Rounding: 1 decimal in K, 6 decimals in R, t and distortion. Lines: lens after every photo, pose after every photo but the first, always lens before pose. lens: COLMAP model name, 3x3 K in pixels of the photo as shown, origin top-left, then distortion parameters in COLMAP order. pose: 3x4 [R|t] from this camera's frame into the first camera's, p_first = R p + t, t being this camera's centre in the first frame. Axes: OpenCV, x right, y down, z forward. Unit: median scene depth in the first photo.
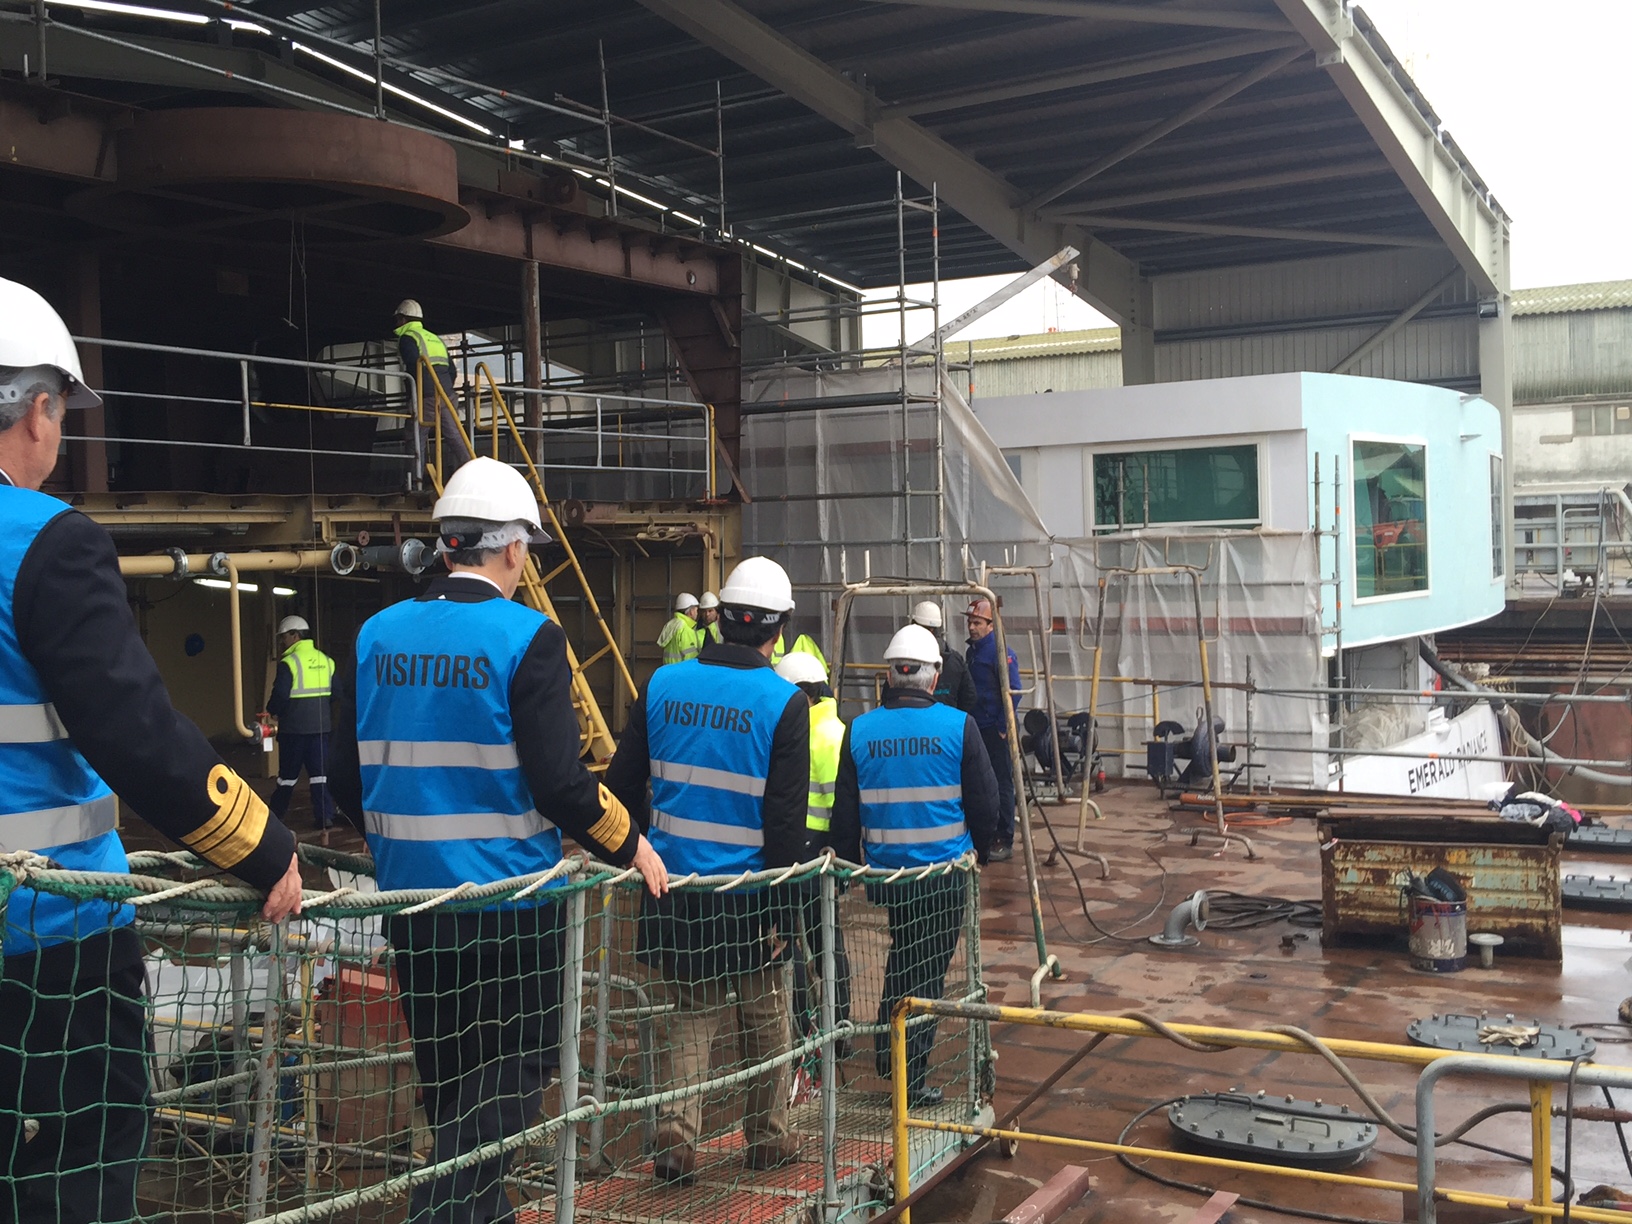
lens RADIAL K [[1767.2, 0, 818.5], [0, 1767.2, 601.1], [0, 0, 1]] dist [0.046881, 0.000000]
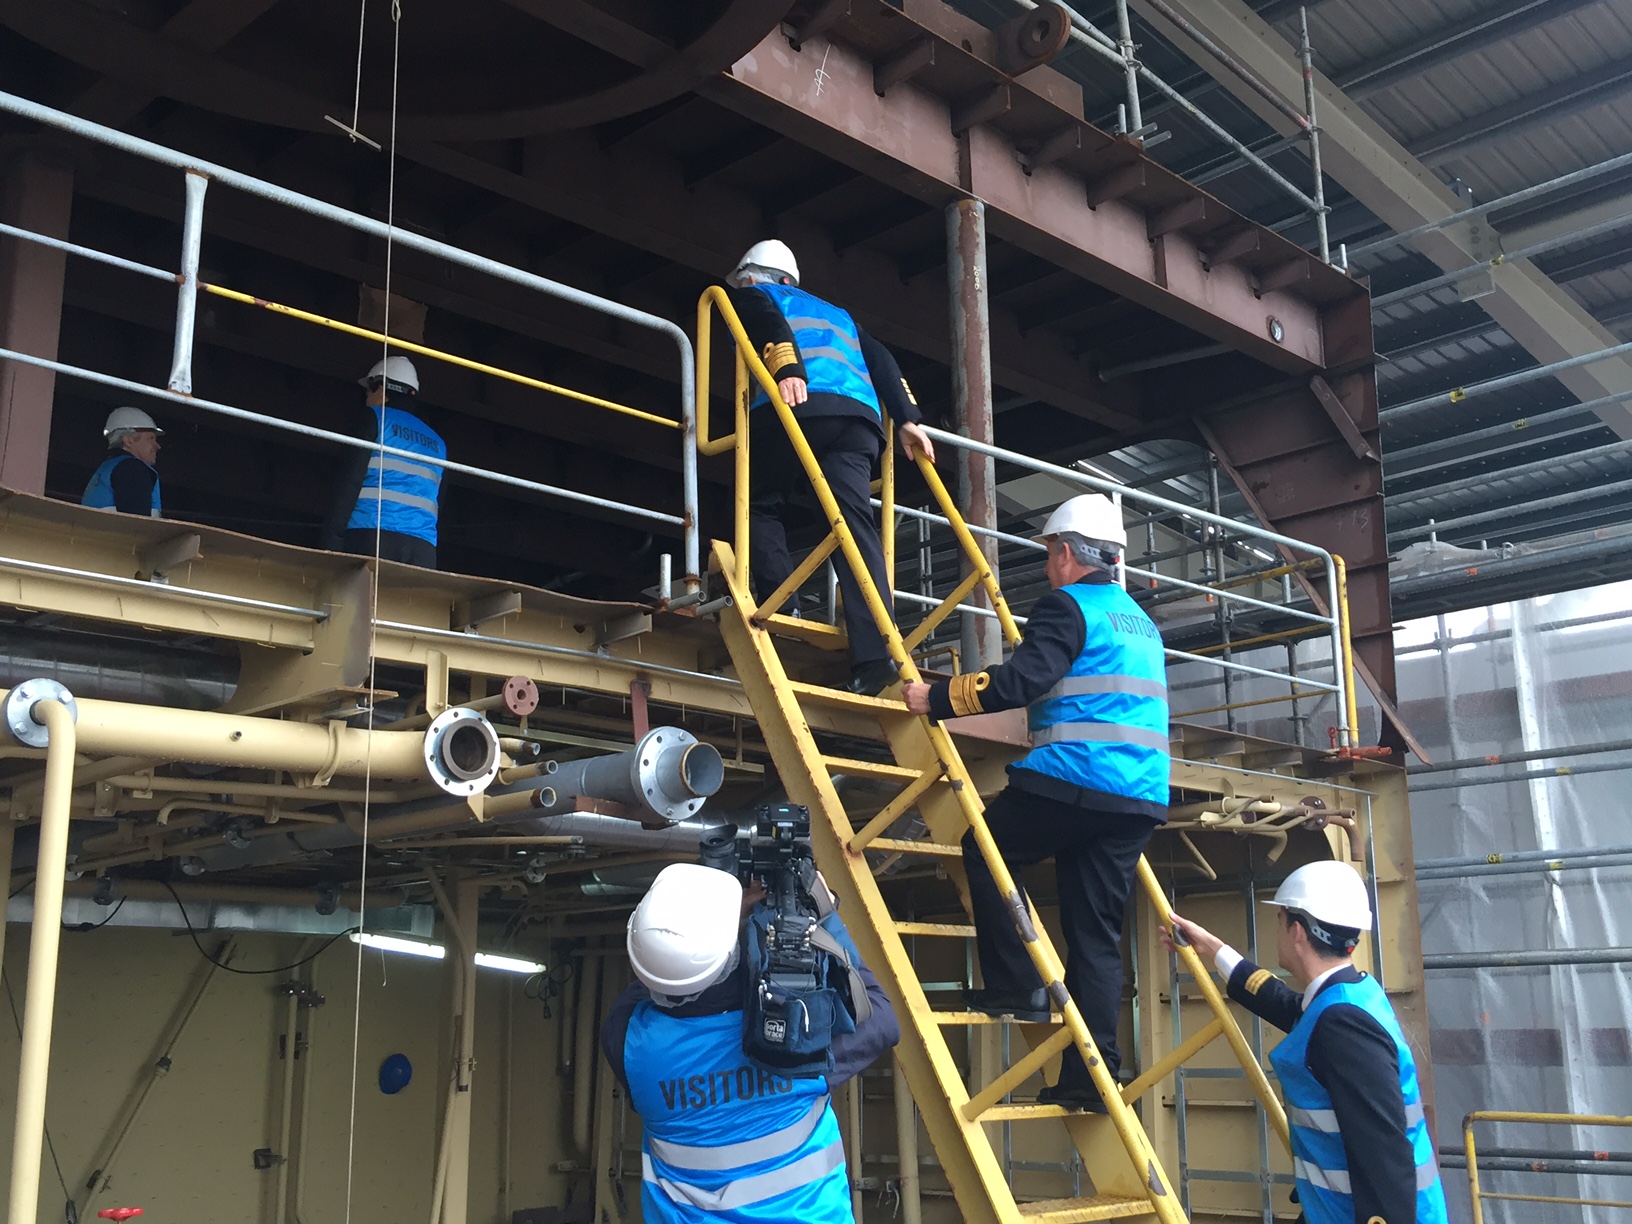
lens RADIAL K [[1767.2, 0, 805.9], [0, 1767.2, 605.0], [0, 0, 1]] dist [0.046881, 0.000000]
pose [[0.971116, -0.049198, -0.233482, -0.100571], [-0.013887, 0.965201, -0.261140, 0.034250], [0.238205, 0.256840, 0.936639, 0.582925]]
